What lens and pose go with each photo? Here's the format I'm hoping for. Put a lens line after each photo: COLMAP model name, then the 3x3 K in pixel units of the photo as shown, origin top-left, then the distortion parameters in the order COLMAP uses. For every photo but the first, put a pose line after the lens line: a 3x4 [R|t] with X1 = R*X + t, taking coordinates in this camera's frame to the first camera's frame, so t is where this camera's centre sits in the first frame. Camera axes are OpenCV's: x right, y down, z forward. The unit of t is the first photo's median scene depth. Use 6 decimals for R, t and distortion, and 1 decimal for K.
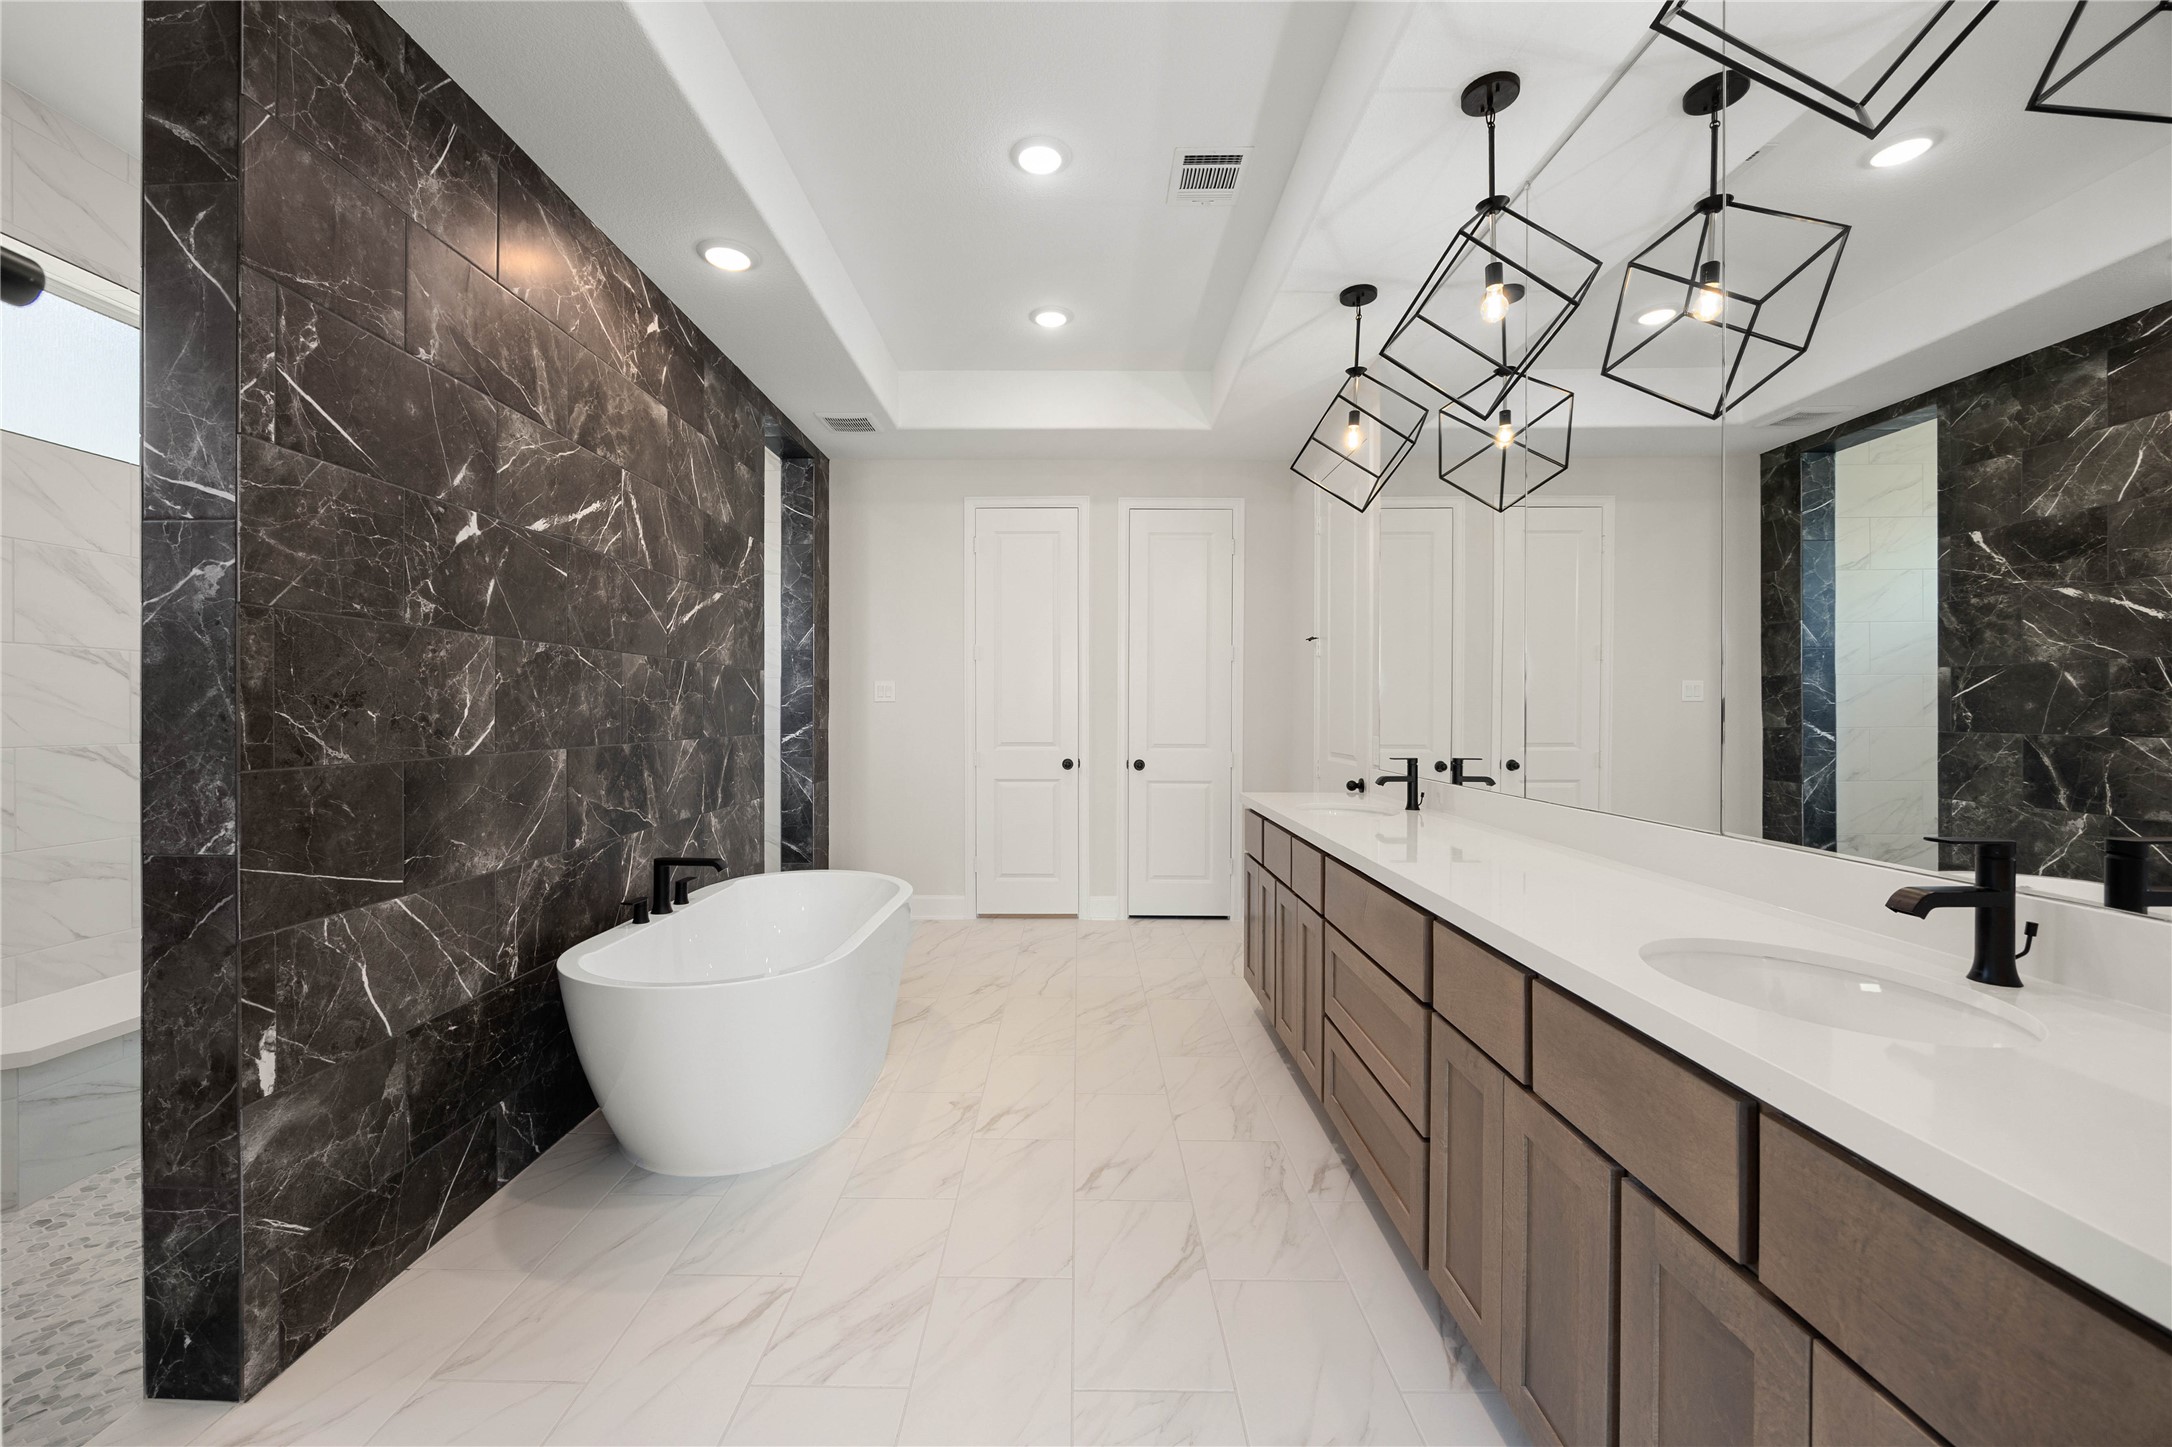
lens RADIAL K [[859.7, 0, 1048.1], [0, 859.7, 718.1], [0, 0, 1]] dist [-0.025701, 0.008738]
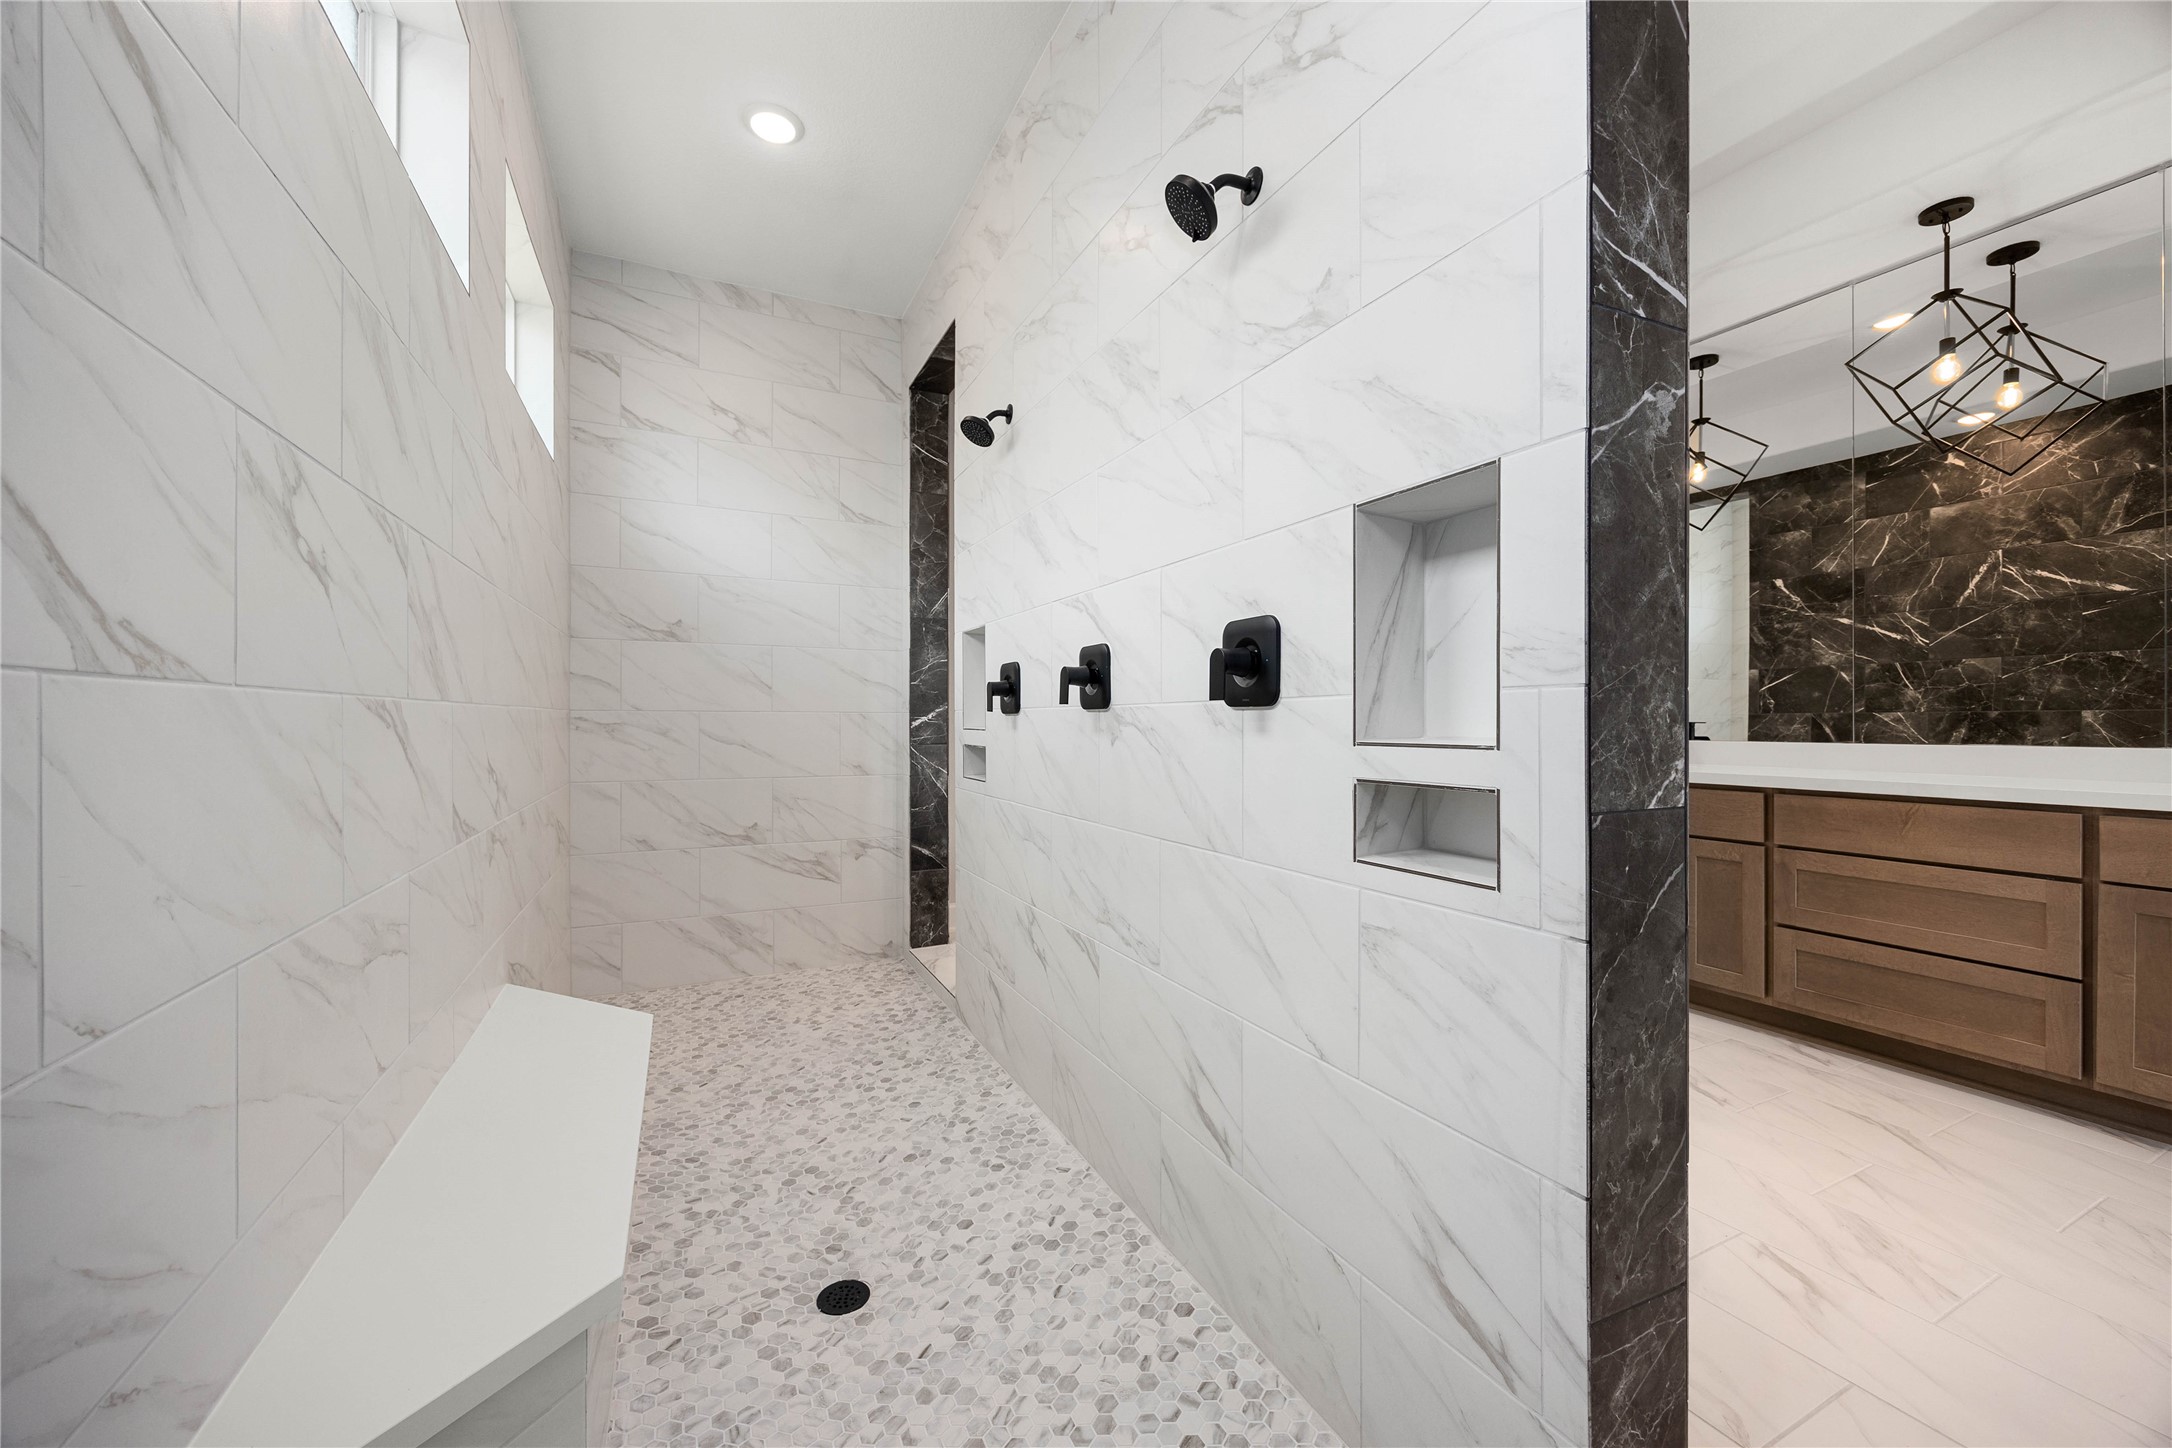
lens RADIAL K [[843.4, 0, 1086.0], [0, 843.4, 724.0], [0, 0, 1]] dist [-0.000563, -0.000144]
pose [[0.884866, -0.002277, 0.465840, -0.823120], [0.004611, 0.999982, -0.003871, 0.044344], [-0.465823, 0.005574, 0.884860, 0.289356]]
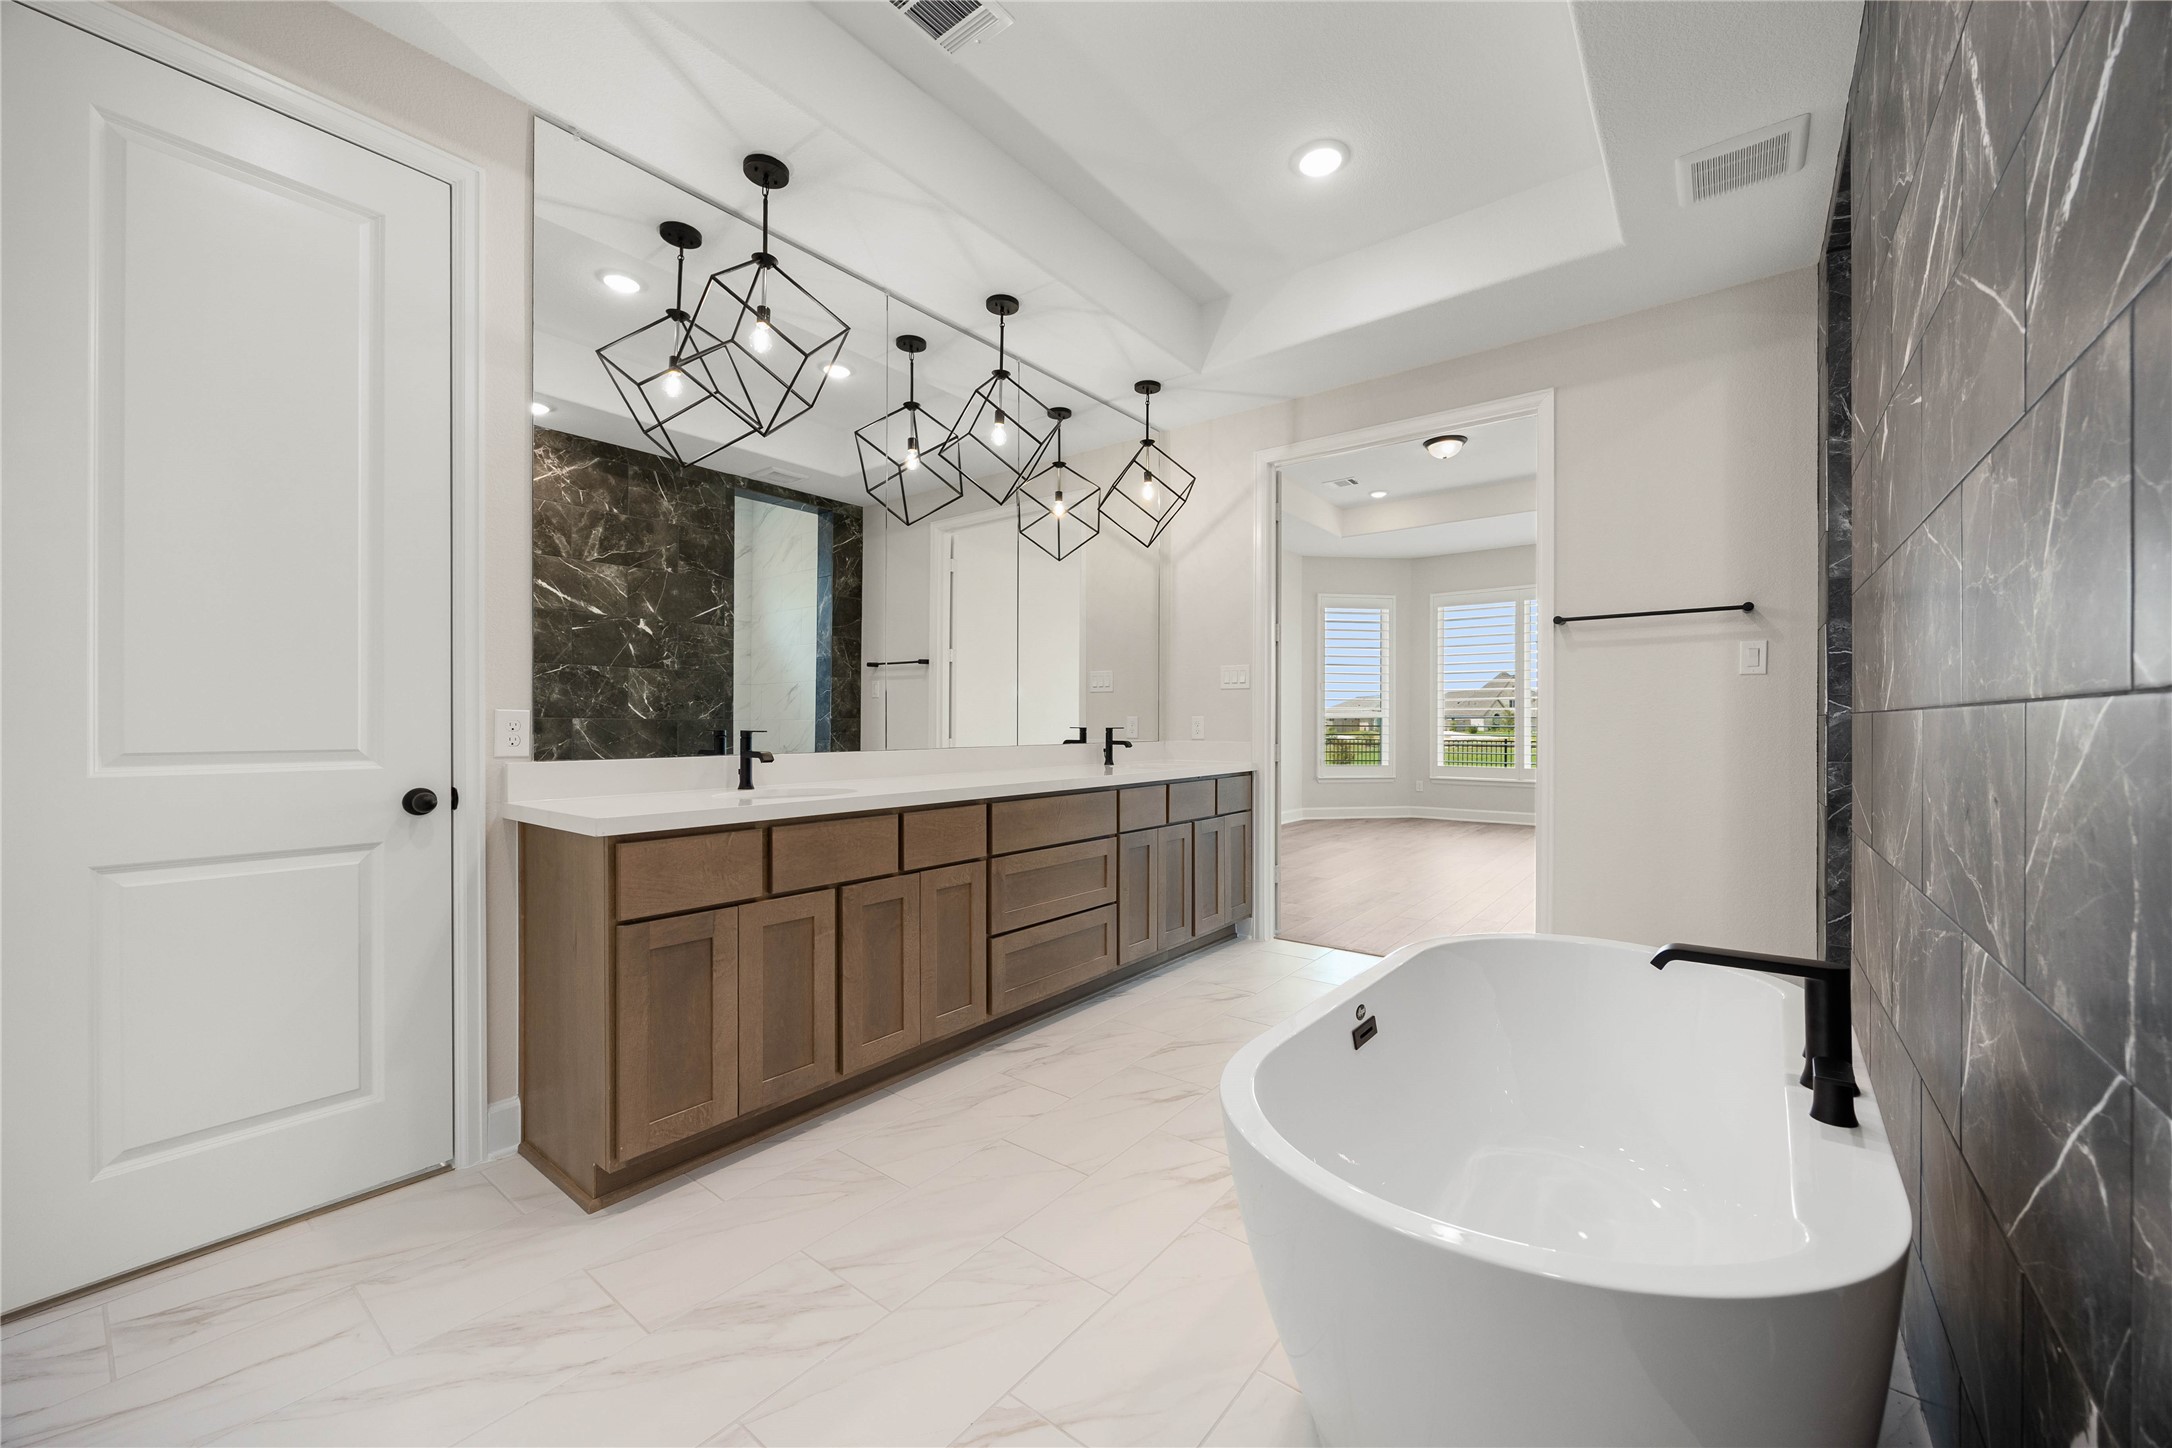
lens RADIAL K [[830.4, 0, 1086.0], [0, 830.4, 724.0], [0, 0, 1]] dist [0.023080, 0.007545]
pose [[-0.808866, 0.001078, 0.587991, -0.348521], [0.006787, 0.999949, 0.007504, 0.029199], [-0.587953, 0.010061, -0.808832, 1.383444]]
